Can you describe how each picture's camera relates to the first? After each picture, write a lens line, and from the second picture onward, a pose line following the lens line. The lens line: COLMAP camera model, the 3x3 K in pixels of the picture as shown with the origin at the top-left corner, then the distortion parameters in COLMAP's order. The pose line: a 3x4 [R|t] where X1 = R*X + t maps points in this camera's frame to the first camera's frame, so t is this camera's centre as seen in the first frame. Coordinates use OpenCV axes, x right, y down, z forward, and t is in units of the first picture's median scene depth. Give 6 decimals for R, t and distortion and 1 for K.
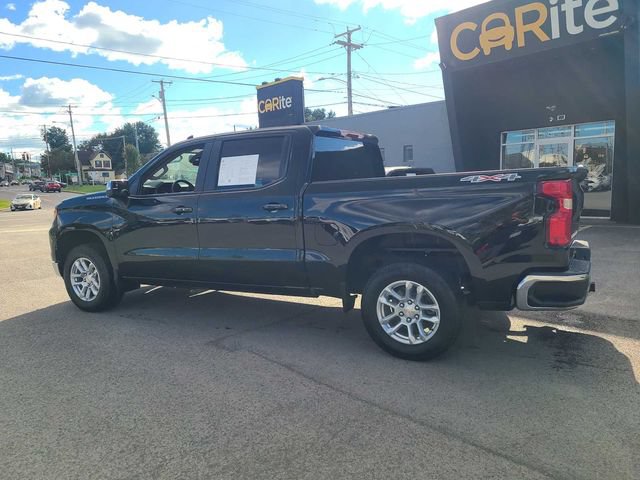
lens RADIAL K [[472.6, 0, 315.9], [0, 472.6, 235.6], [0, 0, 1]] dist [0.069747, -0.053030]
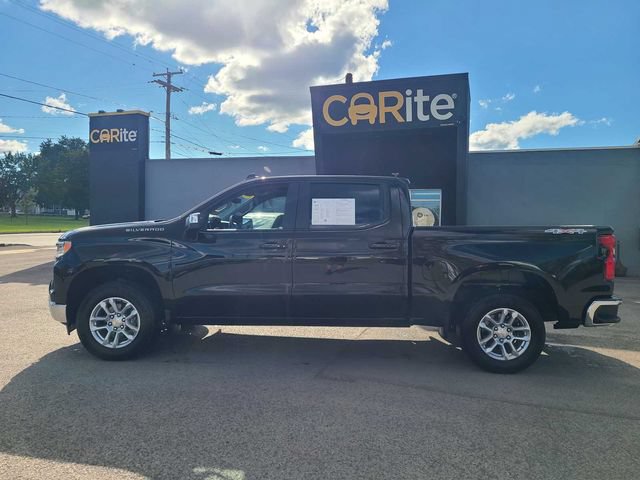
lens RADIAL K [[472.6, 0, 315.9], [0, 472.6, 235.6], [0, 0, 1]] dist [0.069747, -0.053030]
pose [[0.895052, 0.045013, 0.443684, -0.269353], [-0.002812, 0.995443, -0.095319, 0.008056], [-0.445952, 0.084068, 0.891100, 0.024507]]
